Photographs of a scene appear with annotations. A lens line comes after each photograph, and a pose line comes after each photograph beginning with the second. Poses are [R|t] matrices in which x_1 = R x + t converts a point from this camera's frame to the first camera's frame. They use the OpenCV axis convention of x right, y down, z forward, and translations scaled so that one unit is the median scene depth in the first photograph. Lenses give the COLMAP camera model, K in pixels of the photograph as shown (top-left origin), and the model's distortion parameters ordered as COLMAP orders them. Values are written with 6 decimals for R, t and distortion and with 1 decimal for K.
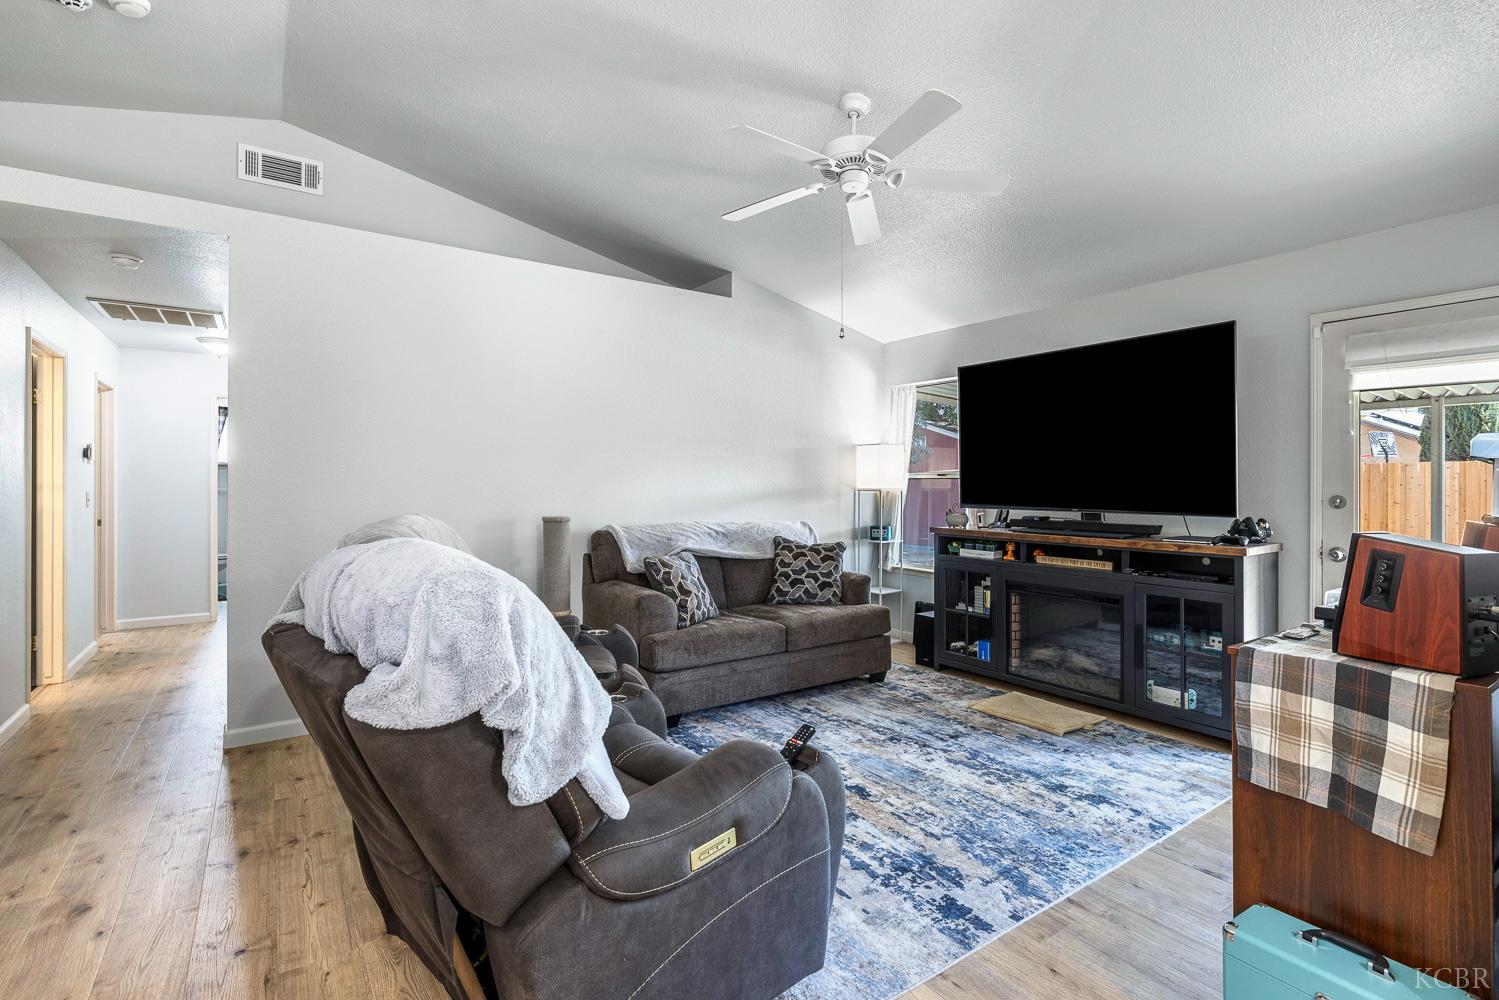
lens RADIAL K [[724.2, 0, 762.9], [0, 724.2, 492.8], [0, 0, 1]] dist [-0.000538, 0.000616]
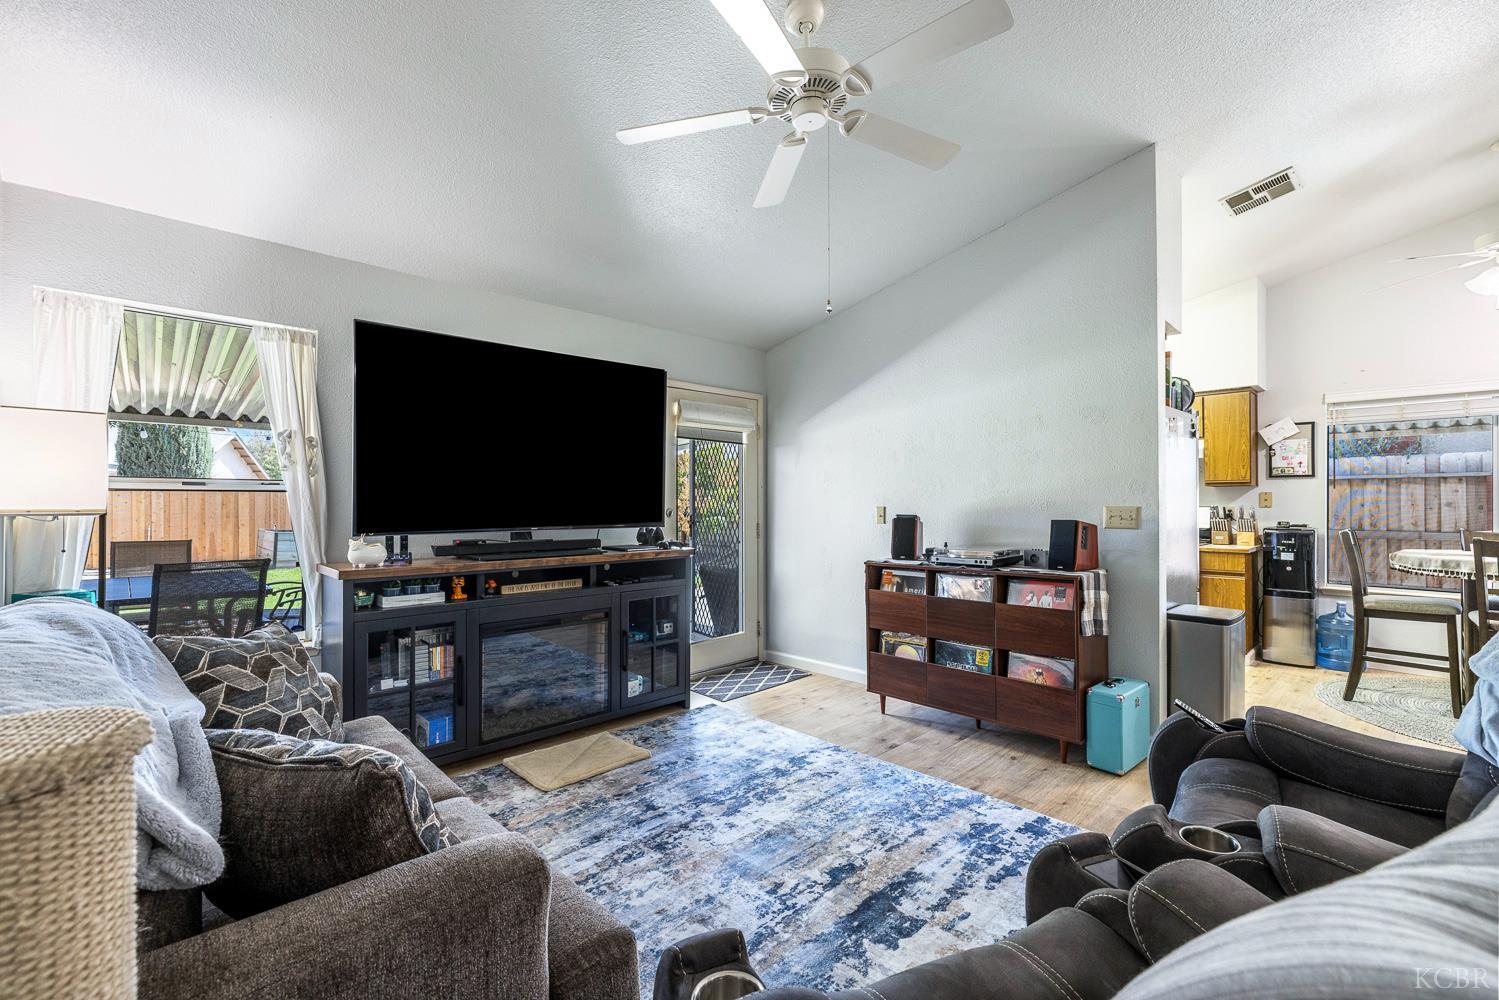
lens RADIAL K [[635.3, 0, 764.8], [0, 635.3, 500.9], [0, 0, 1]] dist [0.008060, -0.000951]
pose [[-0.152791, 0.000705, 0.988258, -0.455676], [0.011832, 0.999929, 0.001116, -0.009880], [-0.988188, 0.011863, -0.152789, 0.950922]]
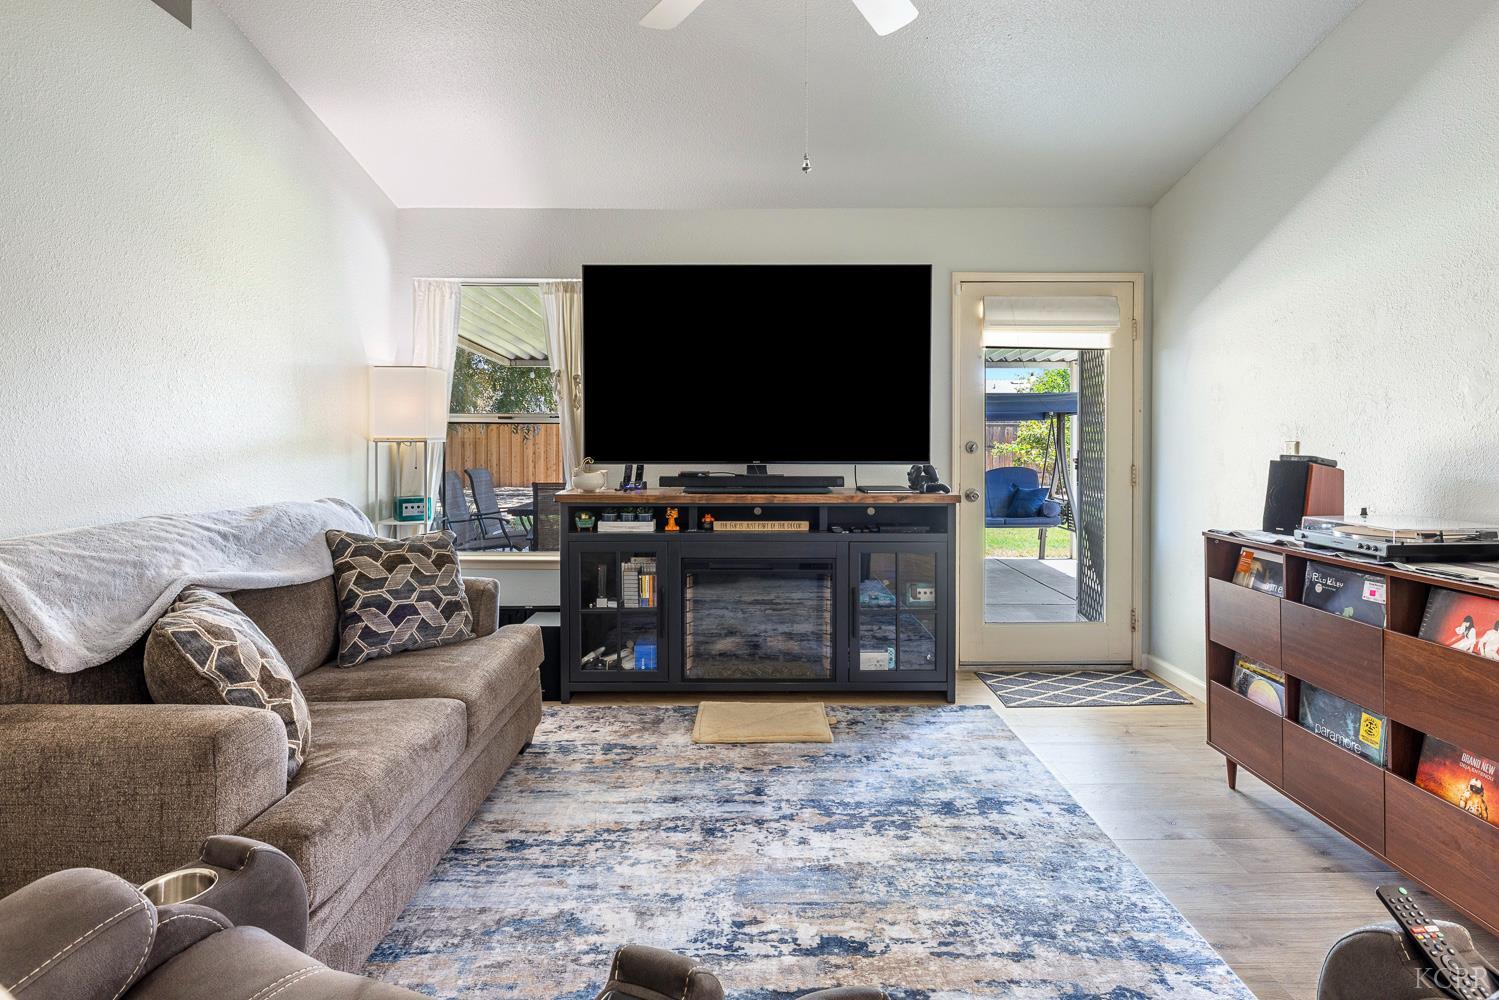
lens RADIAL K [[787.7, 0, 774.1], [0, 787.7, 443.7], [0, 0, 1]] dist [0.009953, -0.002428]
pose [[0.564294, -0.010475, 0.825507, -0.341917], [0.009394, 0.999936, 0.006267, -0.003353], [-0.825520, 0.004218, 0.564357, 0.540407]]
